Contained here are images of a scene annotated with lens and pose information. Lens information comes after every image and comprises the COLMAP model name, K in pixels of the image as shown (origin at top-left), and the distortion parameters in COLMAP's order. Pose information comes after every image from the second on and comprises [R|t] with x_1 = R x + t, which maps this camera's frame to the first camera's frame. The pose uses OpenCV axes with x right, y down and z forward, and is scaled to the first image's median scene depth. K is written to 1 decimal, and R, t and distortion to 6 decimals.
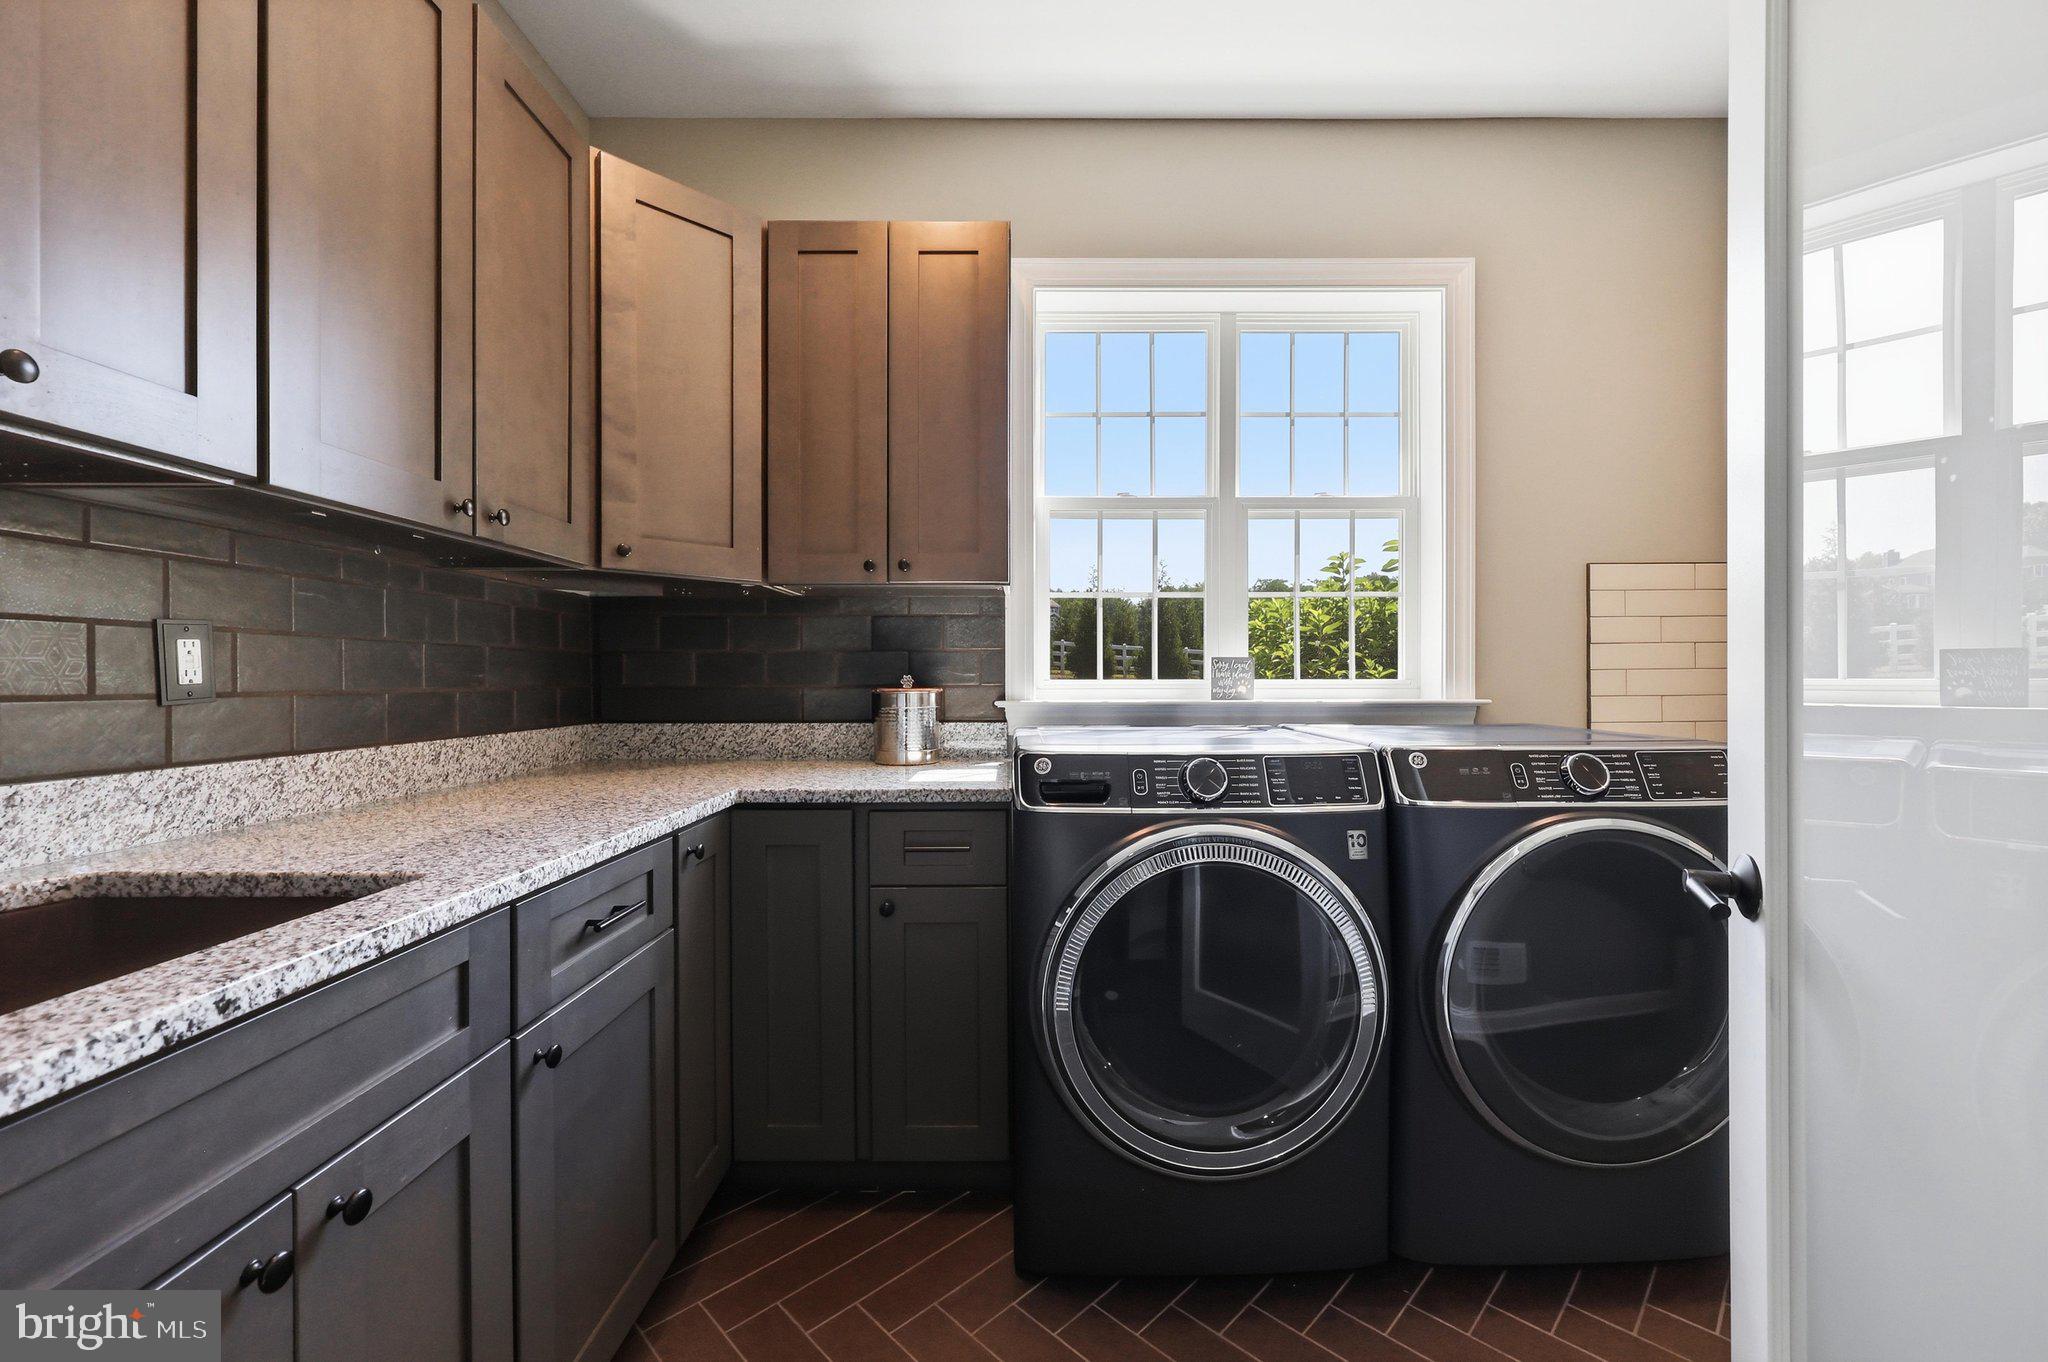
lens RADIAL K [[821.1, 0, 1034.0], [0, 821.1, 679.9], [0, 0, 1]] dist [-0.001469, -0.000400]
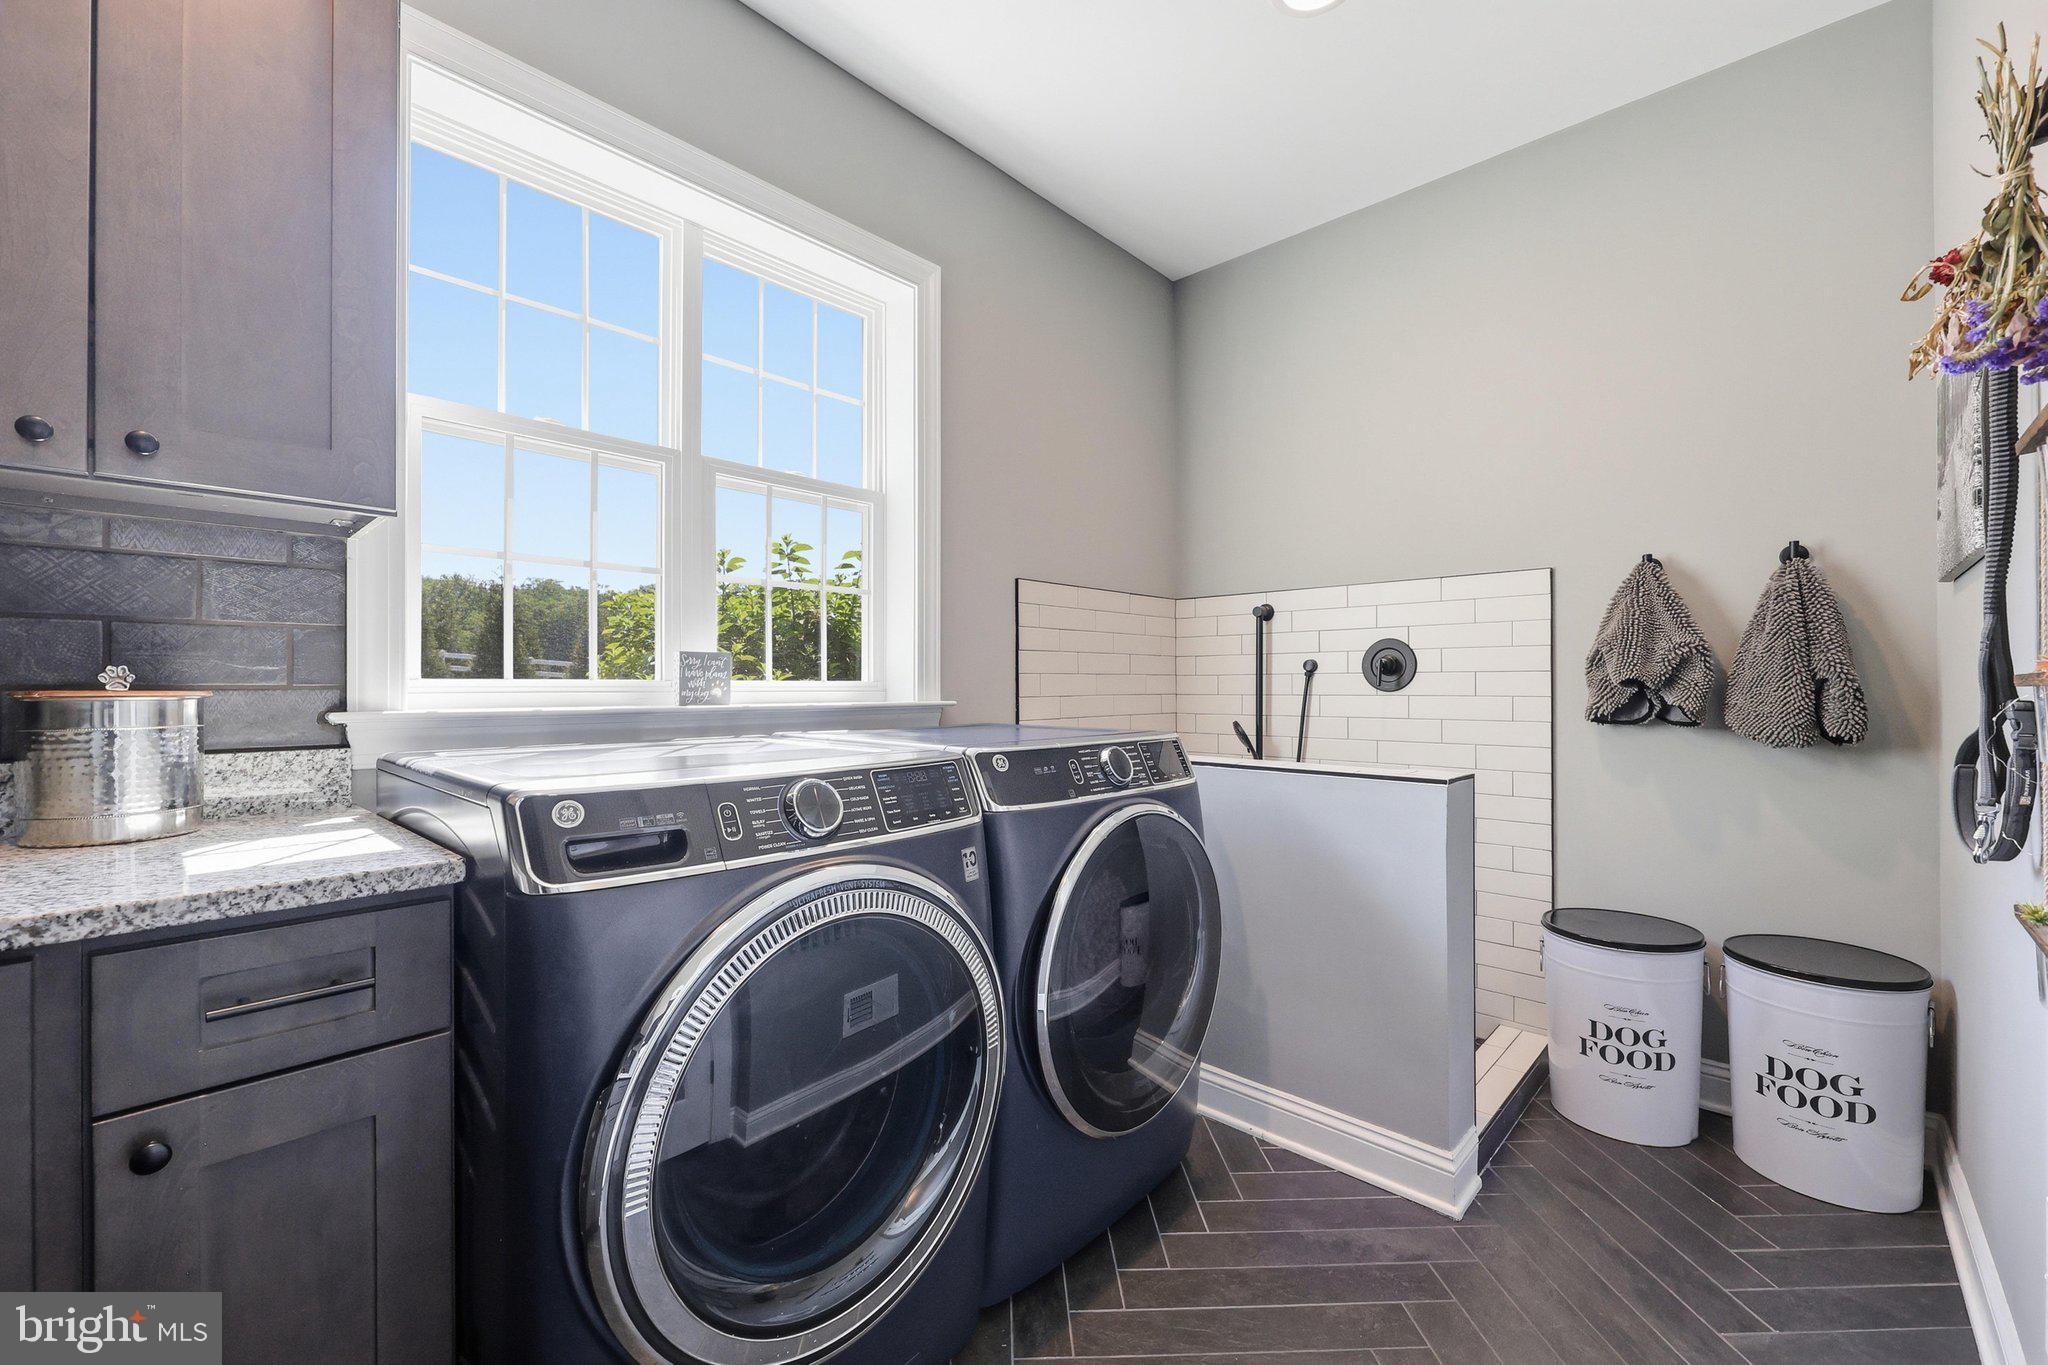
lens RADIAL K [[821.1, 0, 1034.0], [0, 821.1, 681.4], [0, 0, 1]] dist [-0.001469, -0.000400]
pose [[0.688820, 0.005241, 0.724913, -0.133047], [0.001977, 0.999957, -0.009108, 0.010061], [-0.724929, 0.007707, 0.688780, 0.239416]]
